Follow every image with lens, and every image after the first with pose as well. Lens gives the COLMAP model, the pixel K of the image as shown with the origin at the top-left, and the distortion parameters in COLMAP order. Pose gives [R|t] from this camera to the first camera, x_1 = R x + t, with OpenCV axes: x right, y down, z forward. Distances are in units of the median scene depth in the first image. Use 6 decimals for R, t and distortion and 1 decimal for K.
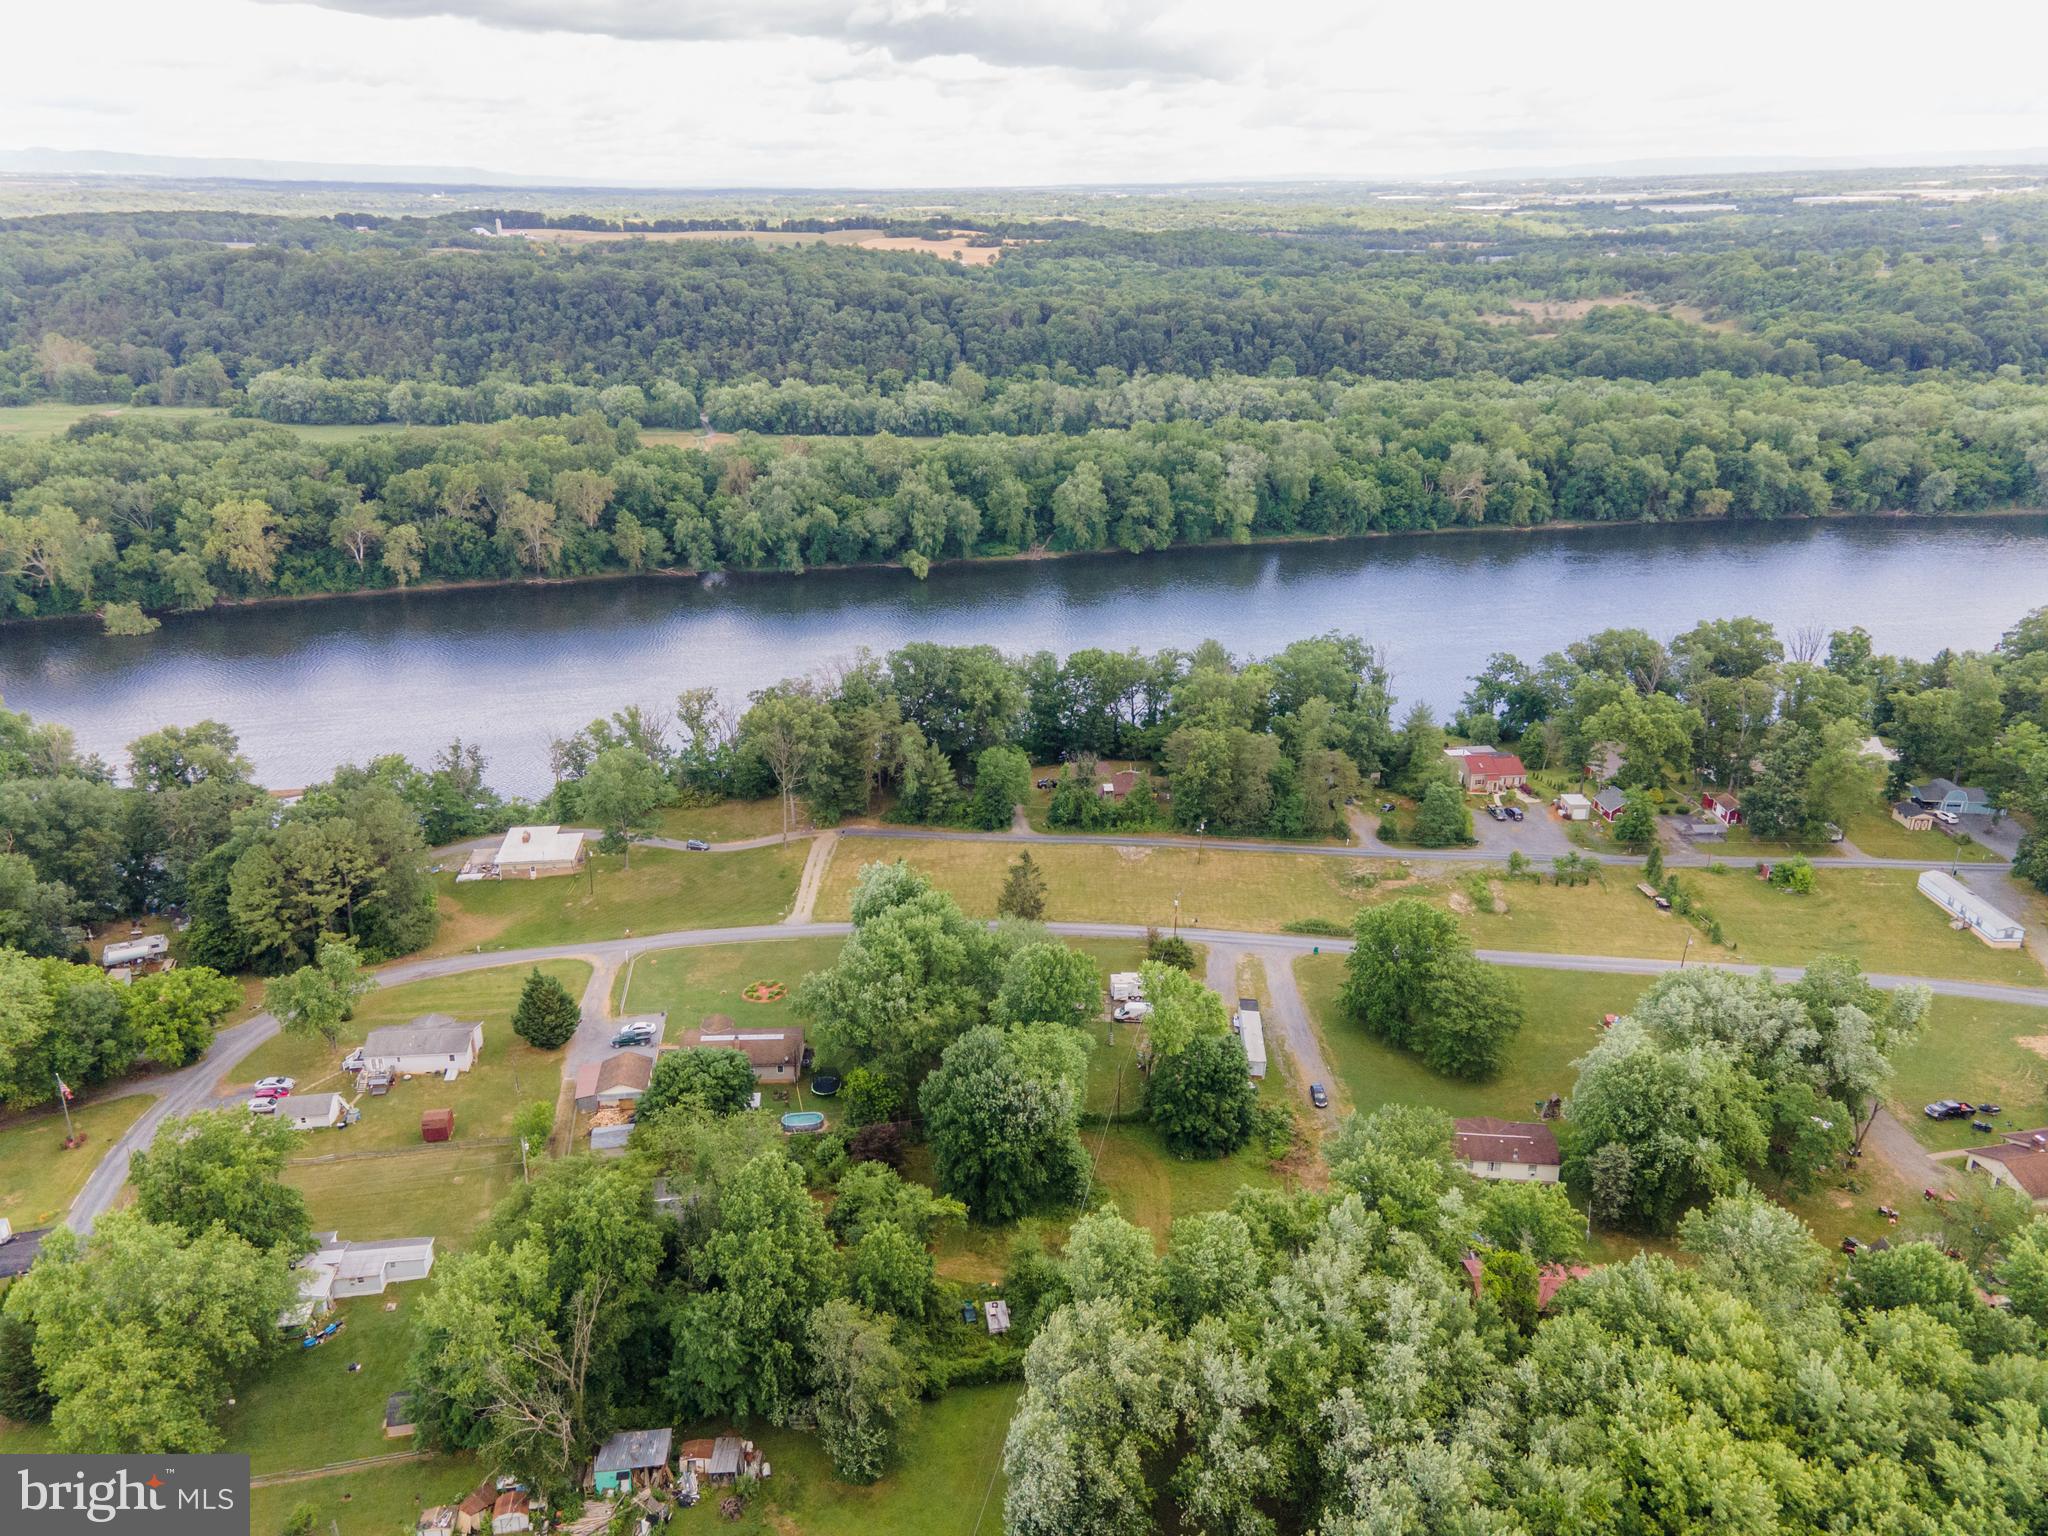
lens RADIAL K [[1448.7, 0, 1024.0], [0, 1448.7, 768.0], [0, 0, 1]] dist [0.054869, 0.049687]
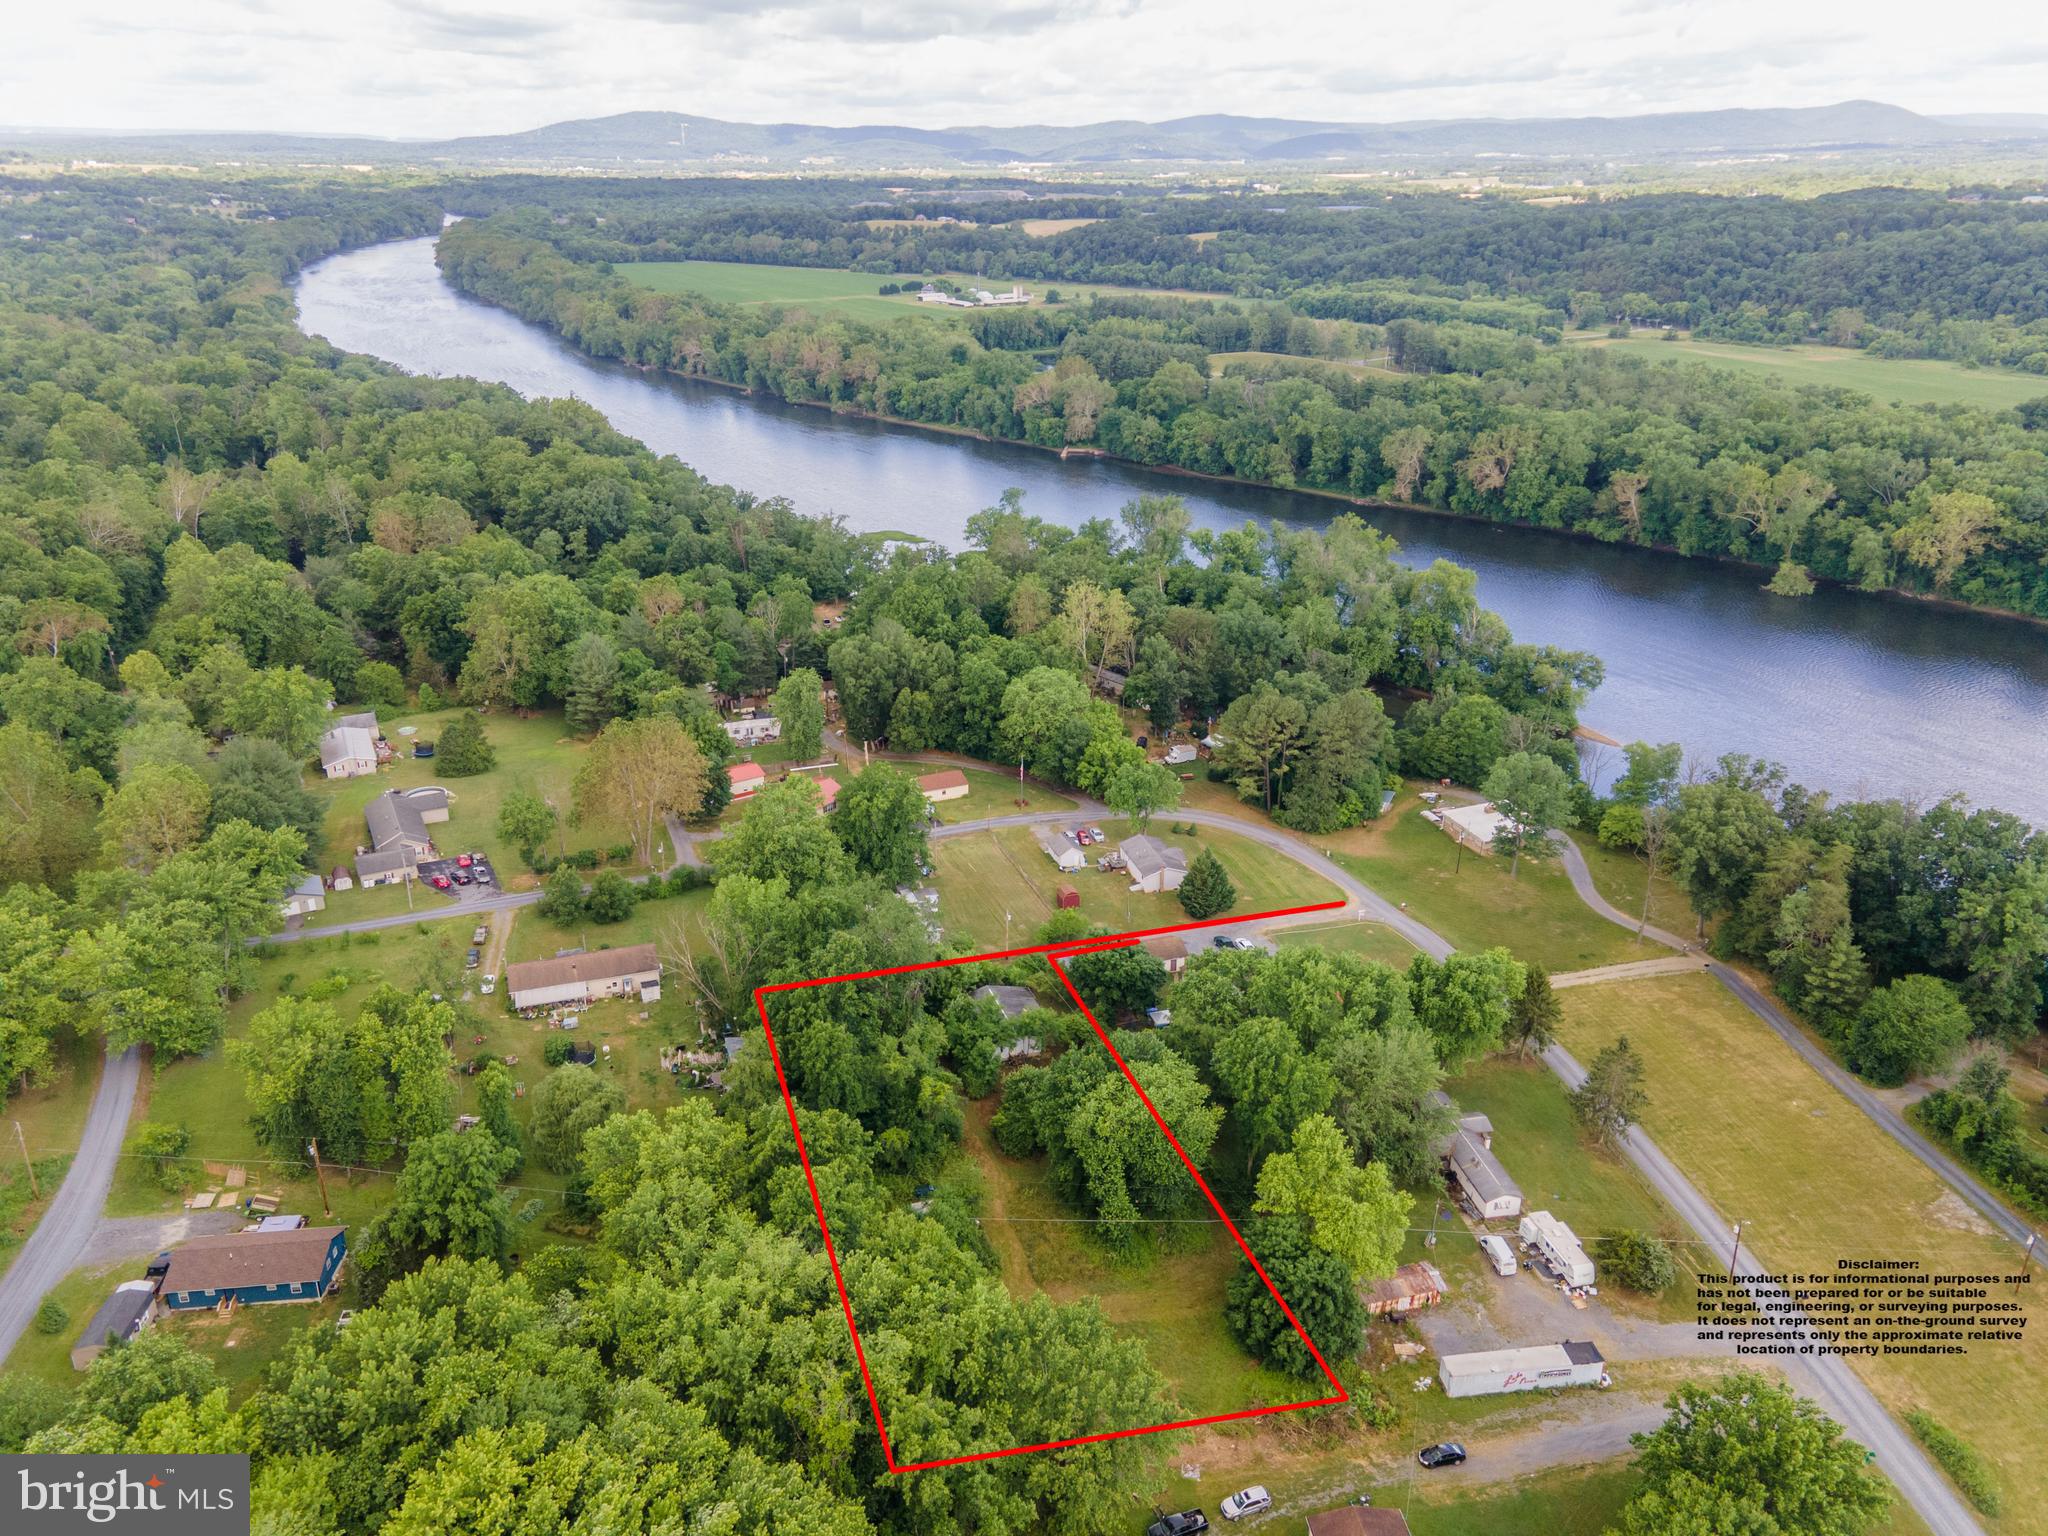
lens RADIAL K [[1448.7, 0, 1024.0], [0, 1448.7, 768.0], [0, 0, 1]] dist [0.054869, 0.049687]
pose [[0.206104, 0.378966, -0.902167, 0.278772], [-0.361375, 0.886265, 0.289729, -0.086409], [0.909356, 0.266306, 0.319612, 0.197092]]
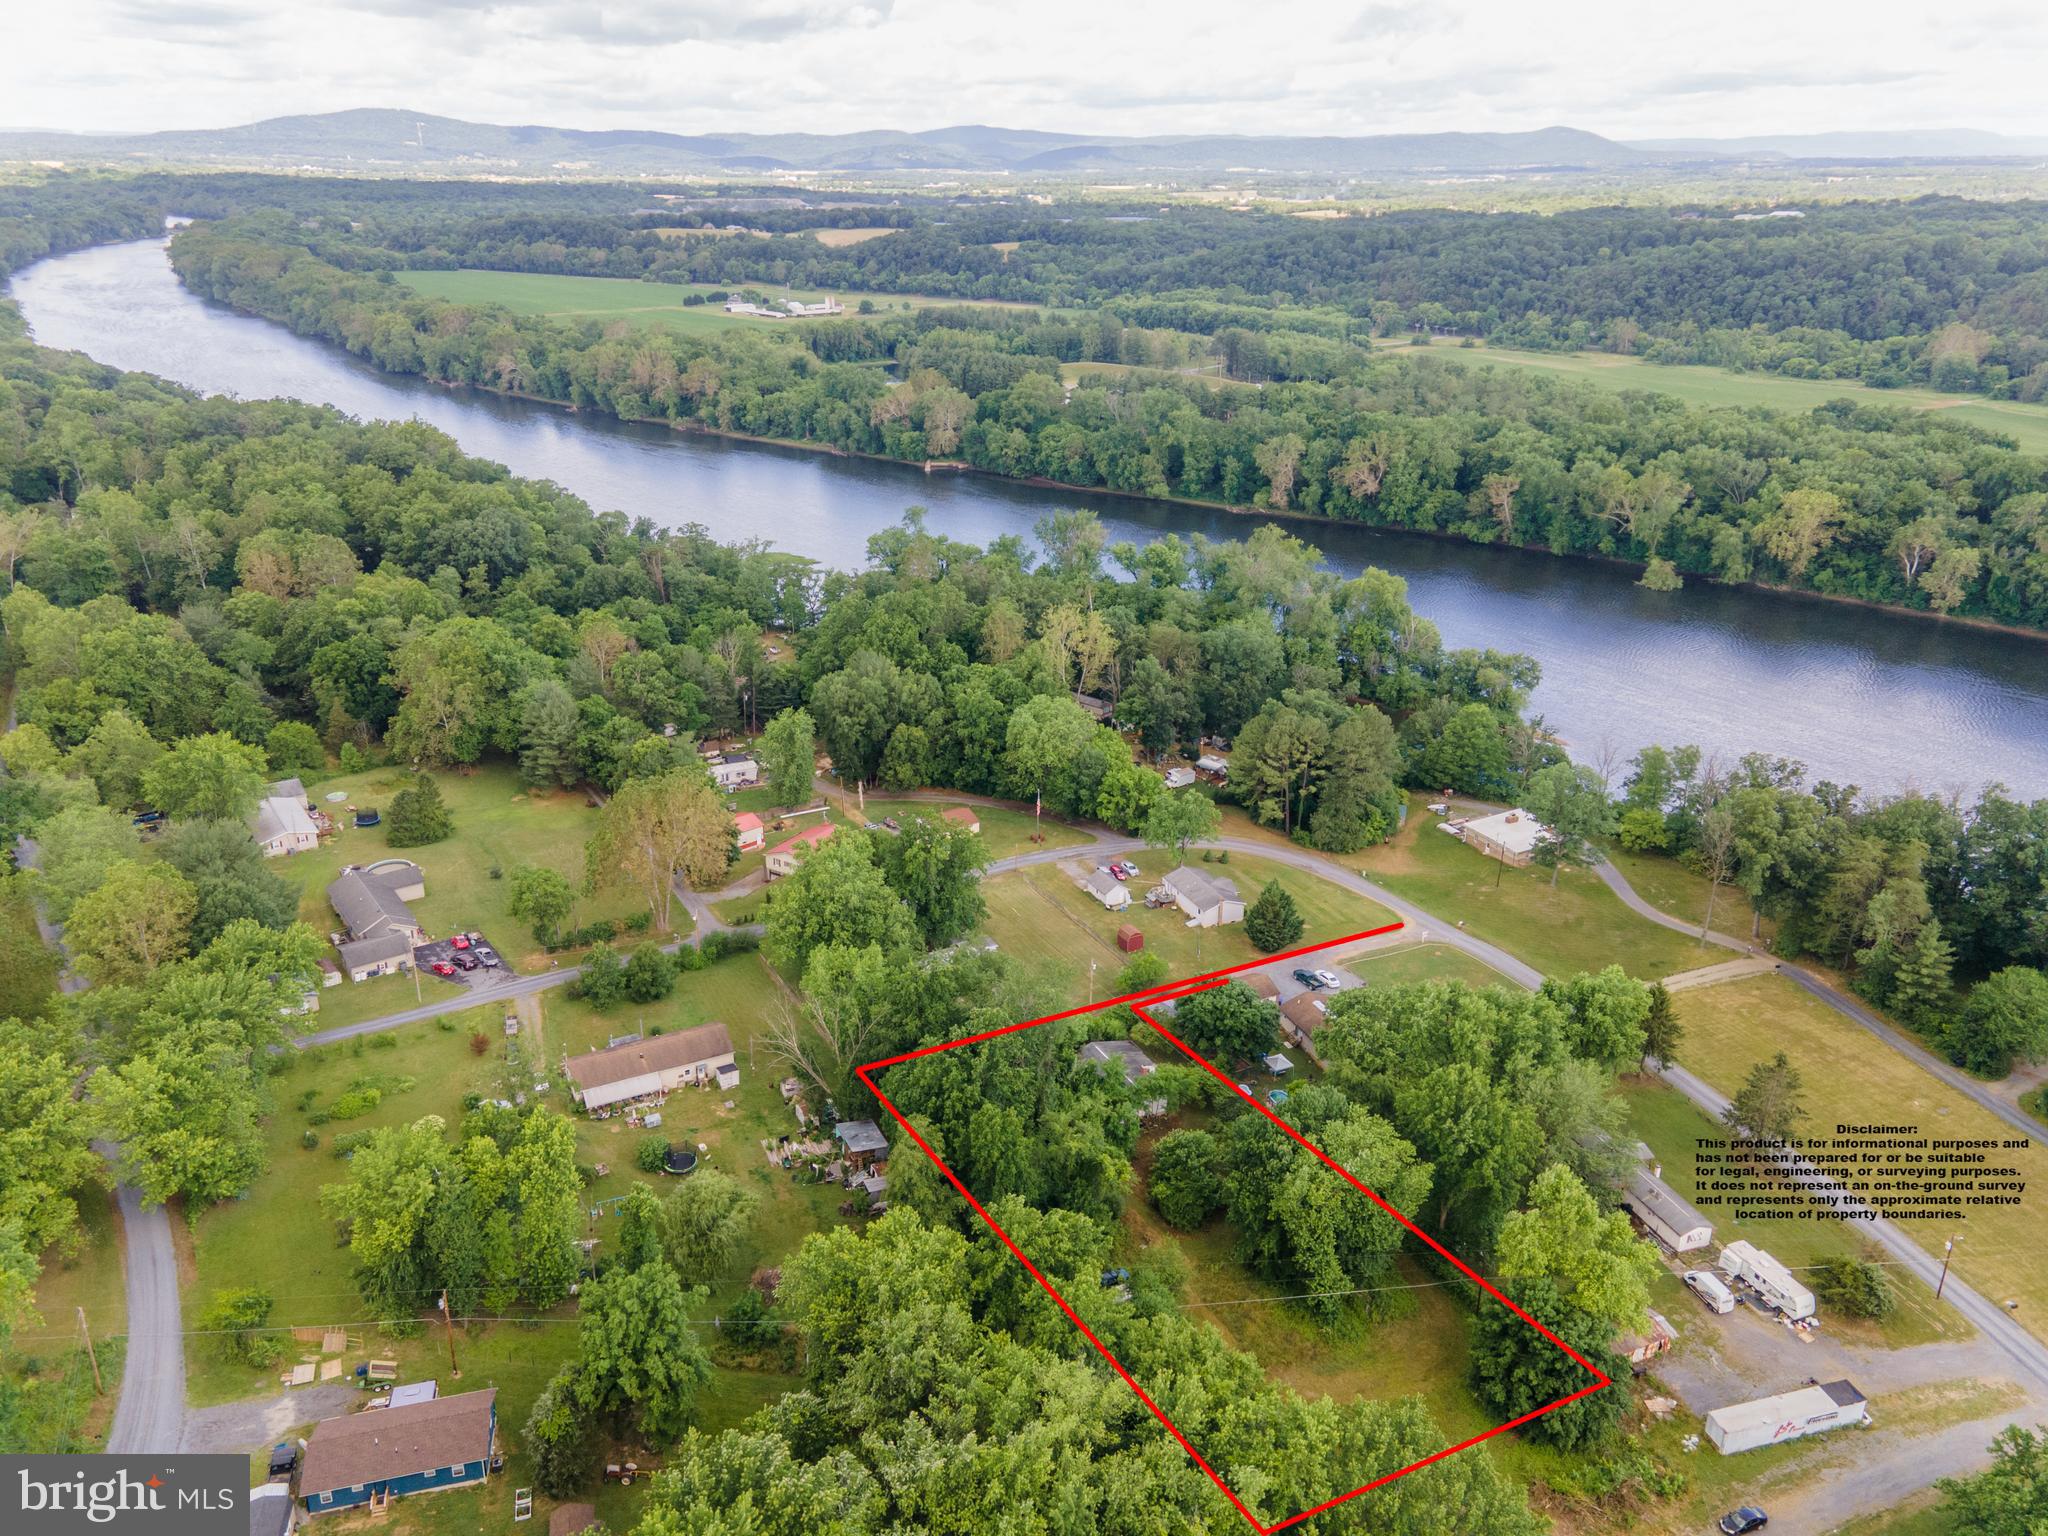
lens RADIAL K [[1446.2, 0, 1023.0], [0, 1446.2, 775.4], [0, 0, 1]] dist [0.050692, 0.058562]
pose [[0.348595, 0.363878, -0.863756, 0.228456], [-0.350850, 0.905221, 0.239750, -0.058218], [0.869129, 0.219473, 0.443222, 0.127045]]
